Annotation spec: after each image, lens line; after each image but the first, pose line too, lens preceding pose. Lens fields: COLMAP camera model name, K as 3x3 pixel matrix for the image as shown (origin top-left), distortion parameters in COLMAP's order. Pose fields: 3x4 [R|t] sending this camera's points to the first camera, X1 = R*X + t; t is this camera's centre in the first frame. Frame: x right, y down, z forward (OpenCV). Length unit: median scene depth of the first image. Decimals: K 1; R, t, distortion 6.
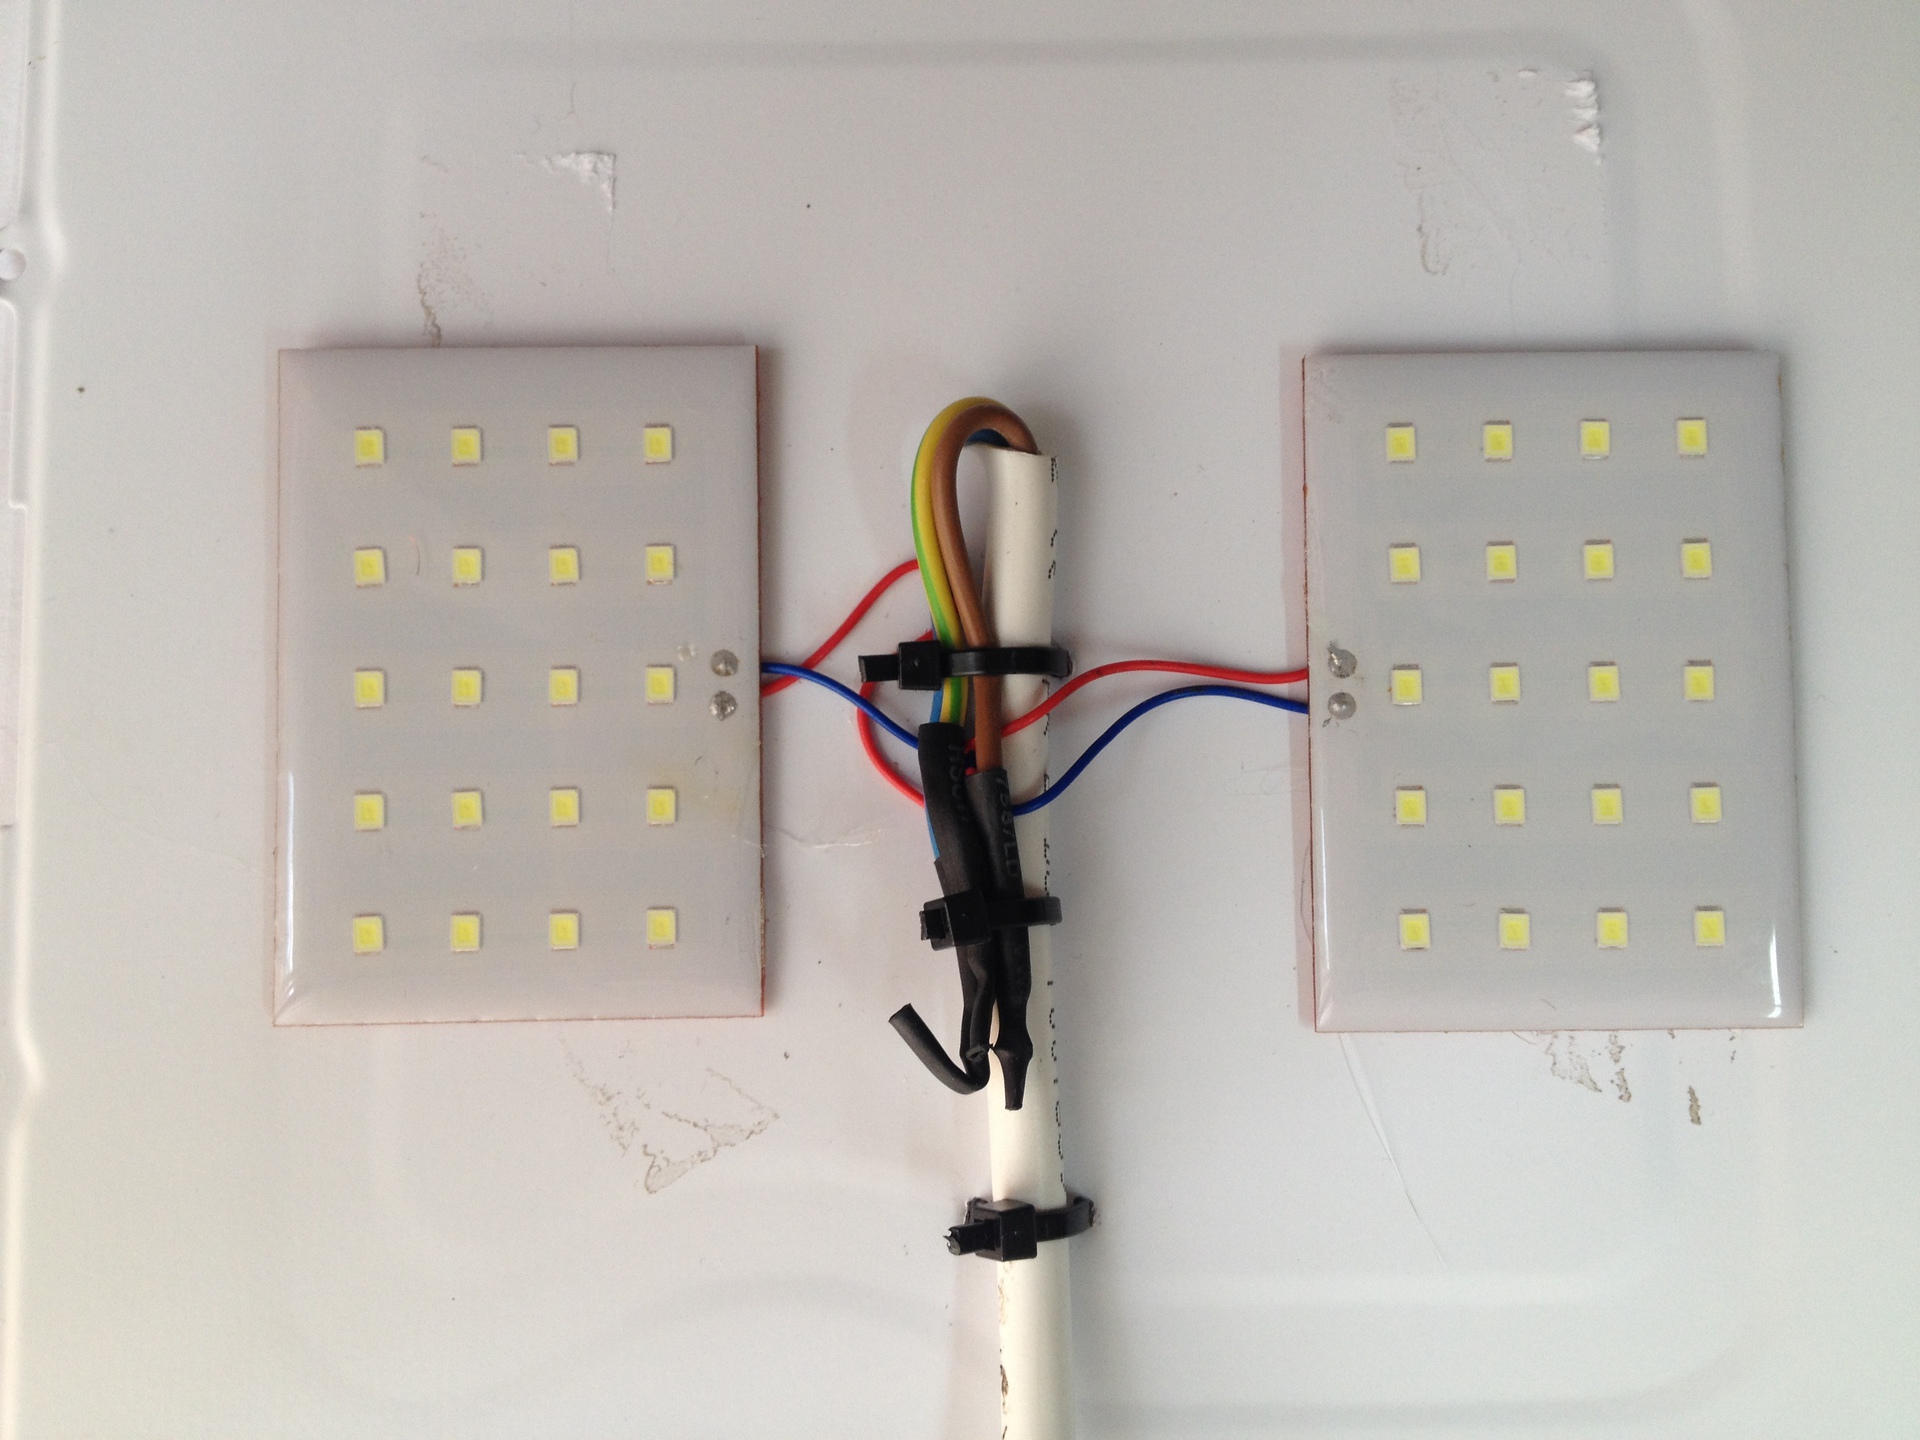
lens RADIAL K [[1943.4, 0, 918.4], [0, 1943.4, 705.2], [0, 0, 1]] dist [0.018224, 0.000000]
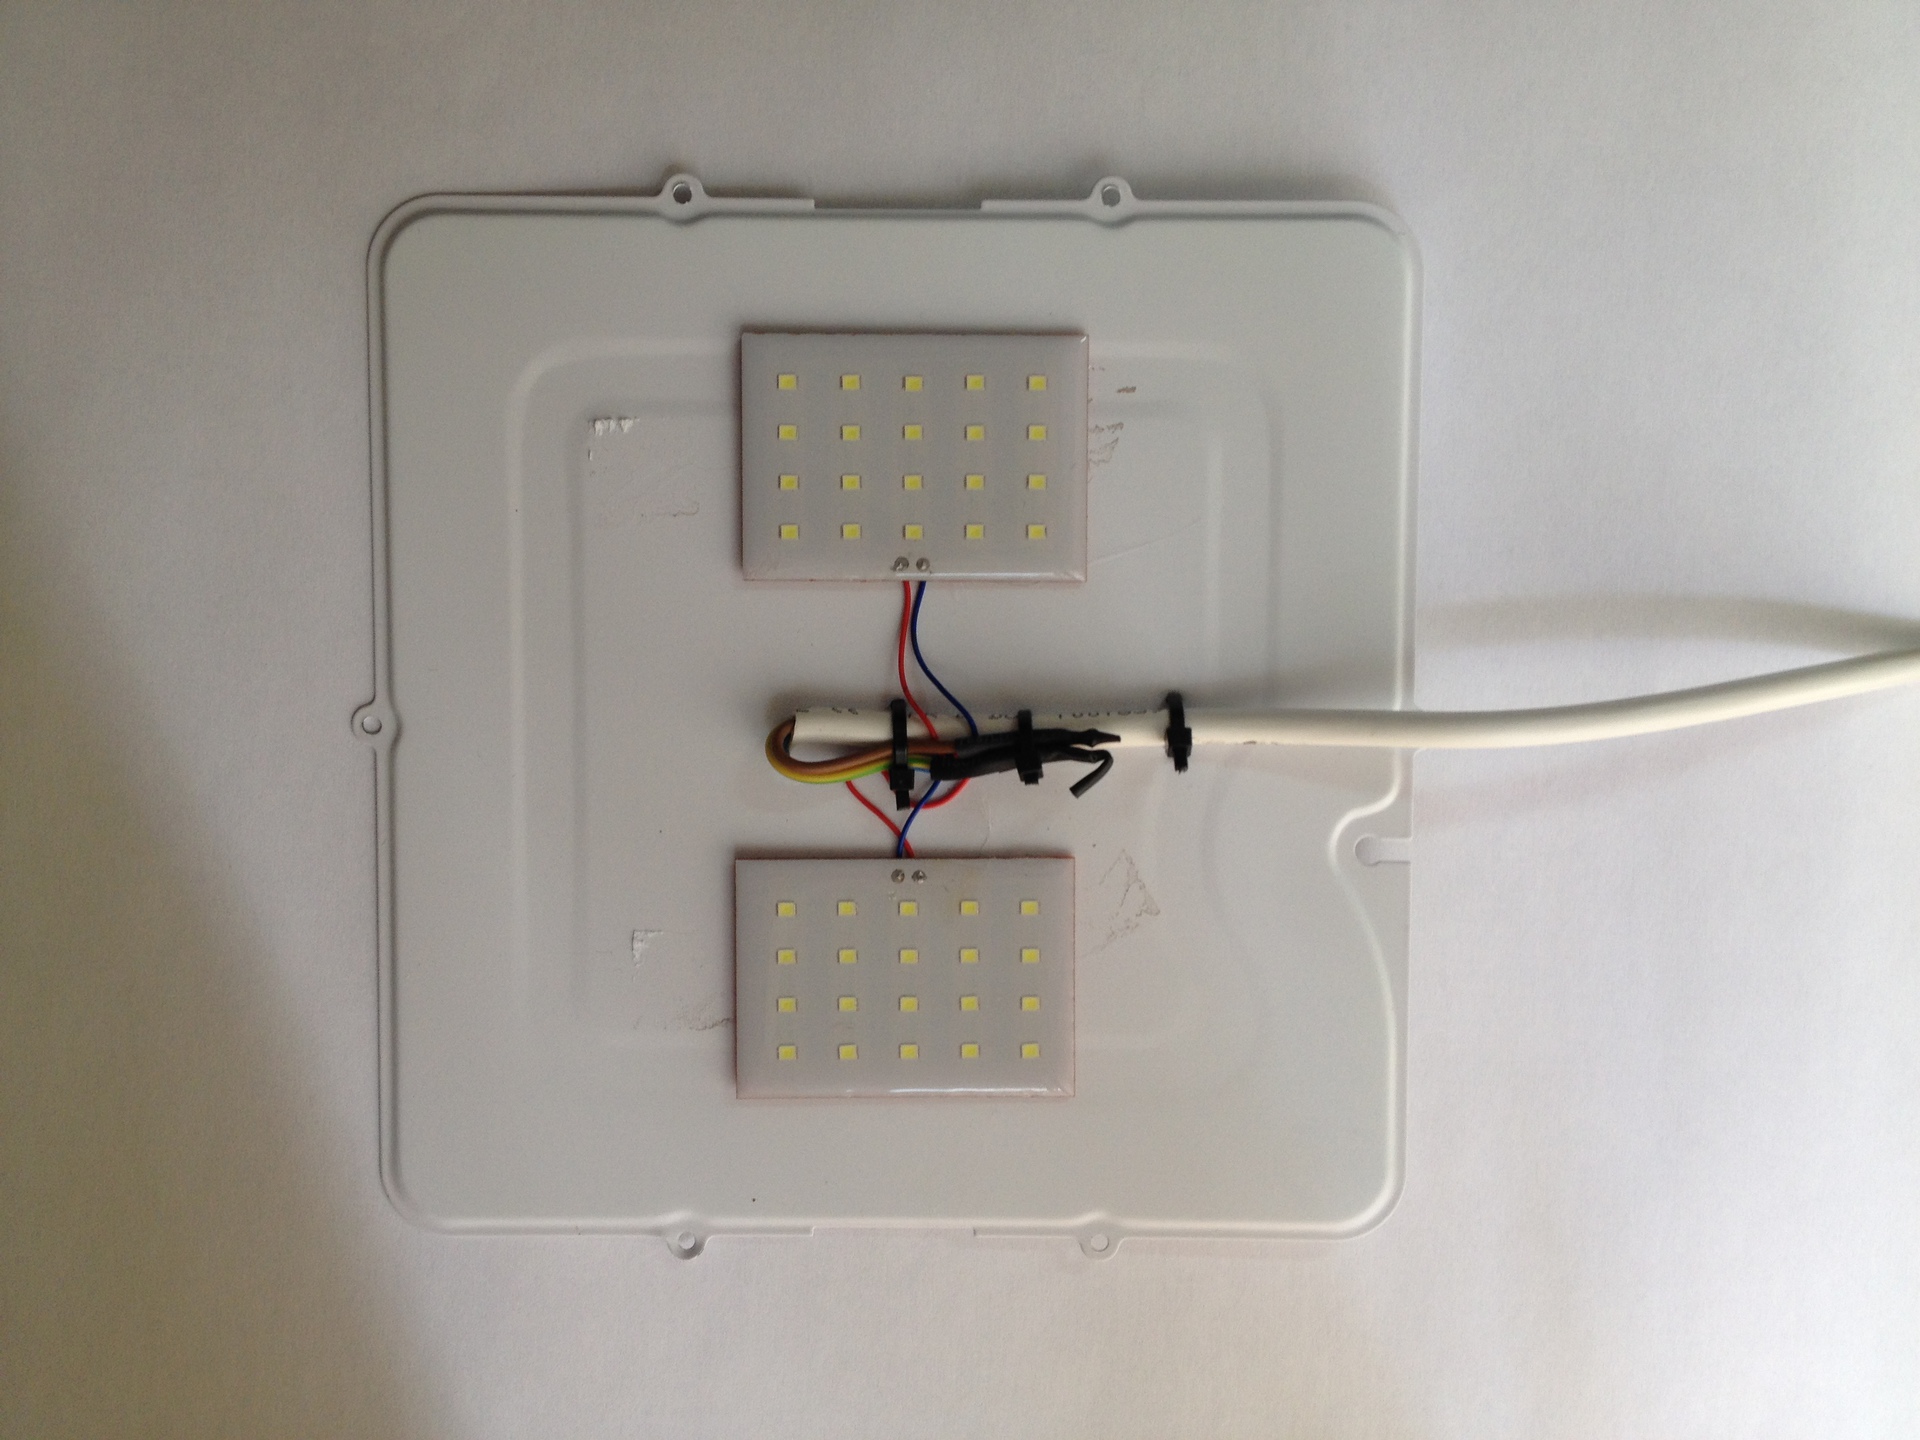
lens RADIAL K [[1943.4, 0, 959.9], [0, 1943.4, 719.2], [0, 0, 1]] dist [0.018224, 0.000000]
pose [[0.013222, -0.998789, -0.047389, 0.156380], [0.995449, 0.008675, 0.094902, -0.149316], [-0.094376, -0.048428, 0.994358, -0.979420]]
